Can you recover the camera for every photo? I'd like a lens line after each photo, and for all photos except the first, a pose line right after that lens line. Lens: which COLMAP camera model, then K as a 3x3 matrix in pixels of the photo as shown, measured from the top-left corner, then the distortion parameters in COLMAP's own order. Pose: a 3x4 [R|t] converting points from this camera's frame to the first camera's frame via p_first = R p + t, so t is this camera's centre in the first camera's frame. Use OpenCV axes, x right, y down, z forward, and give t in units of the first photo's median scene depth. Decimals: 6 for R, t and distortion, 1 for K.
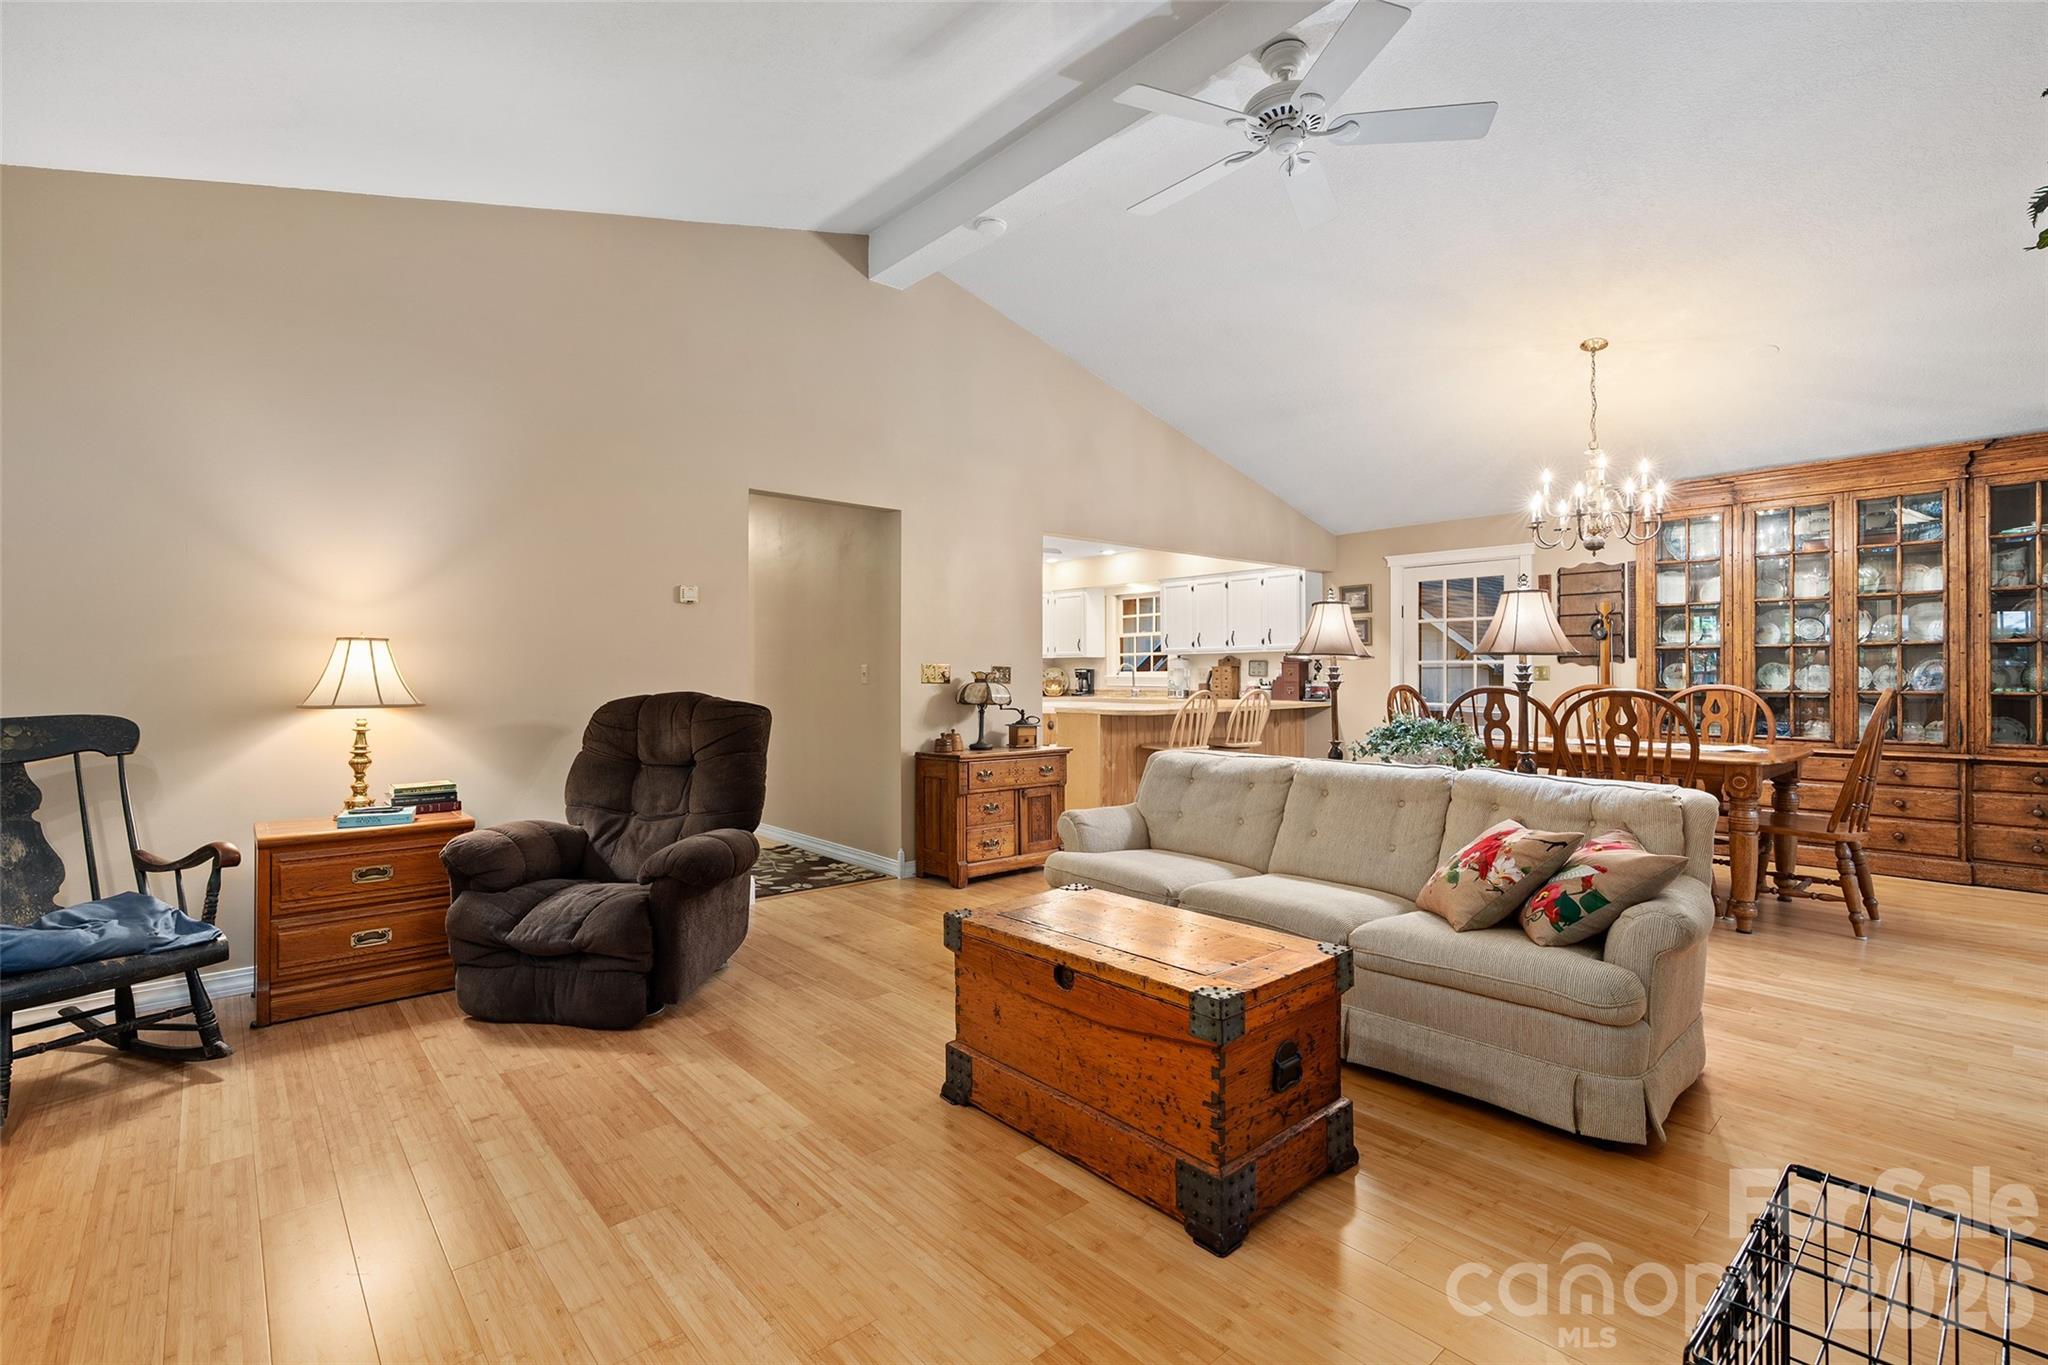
lens RADIAL K [[923.1, 0, 1029.7], [0, 923.1, 664.7], [0, 0, 1]] dist [-0.009395, 0.004163]
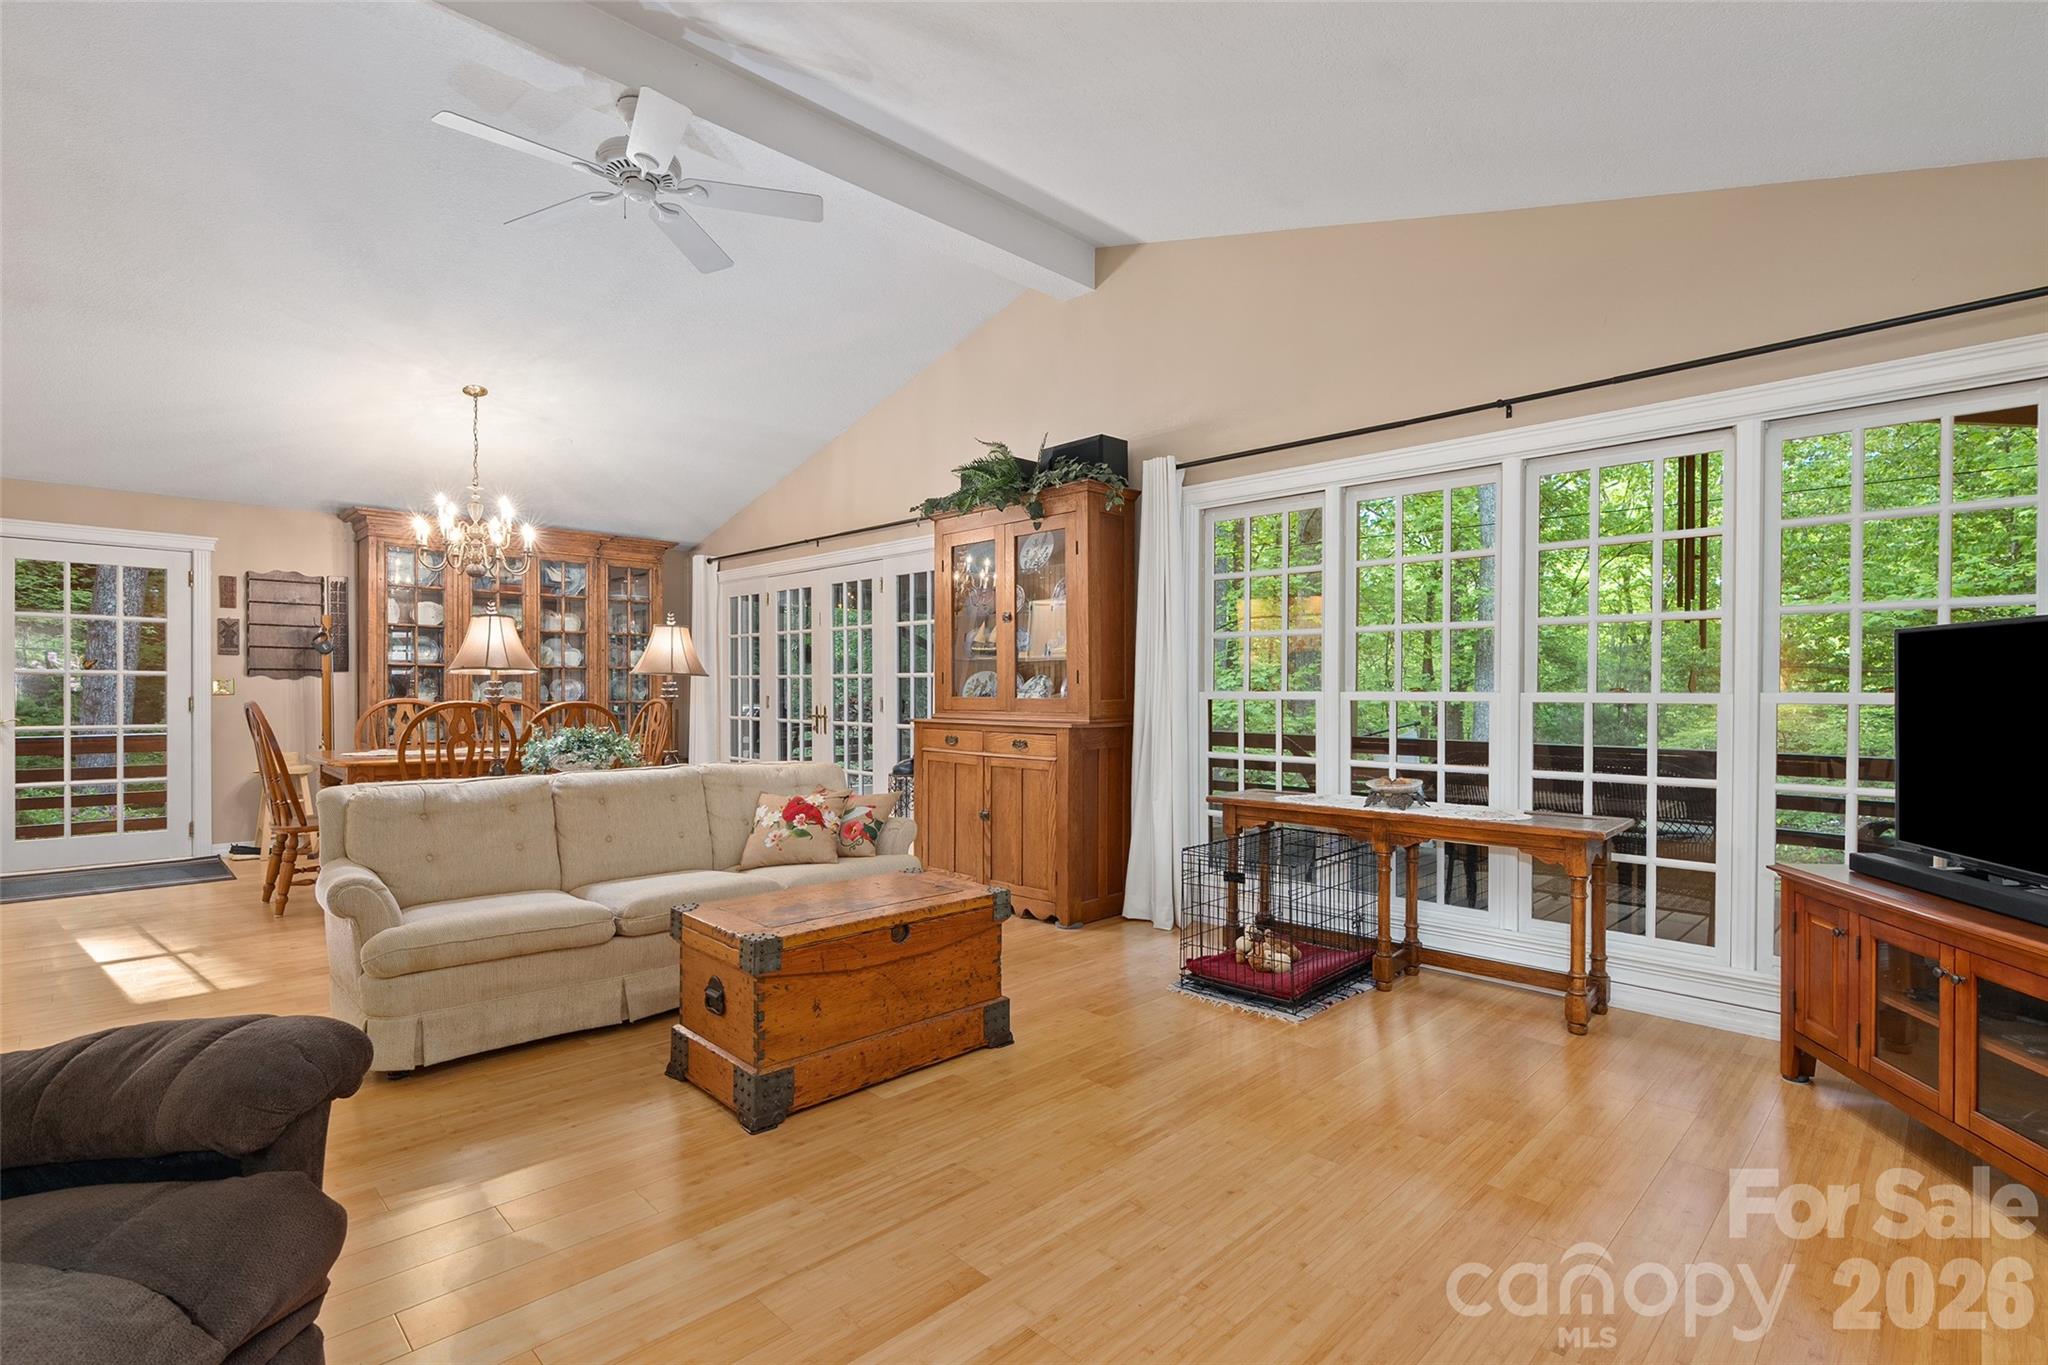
lens RADIAL K [[923.1, 0, 1017.9], [0, 923.1, 697.4], [0, 0, 1]] dist [-0.009395, 0.004163]
pose [[-0.030125, -0.010463, 0.999491, -0.497936], [-0.013935, 0.999852, 0.010047, -0.000147], [-0.999449, -0.013625, -0.030266, 0.358285]]
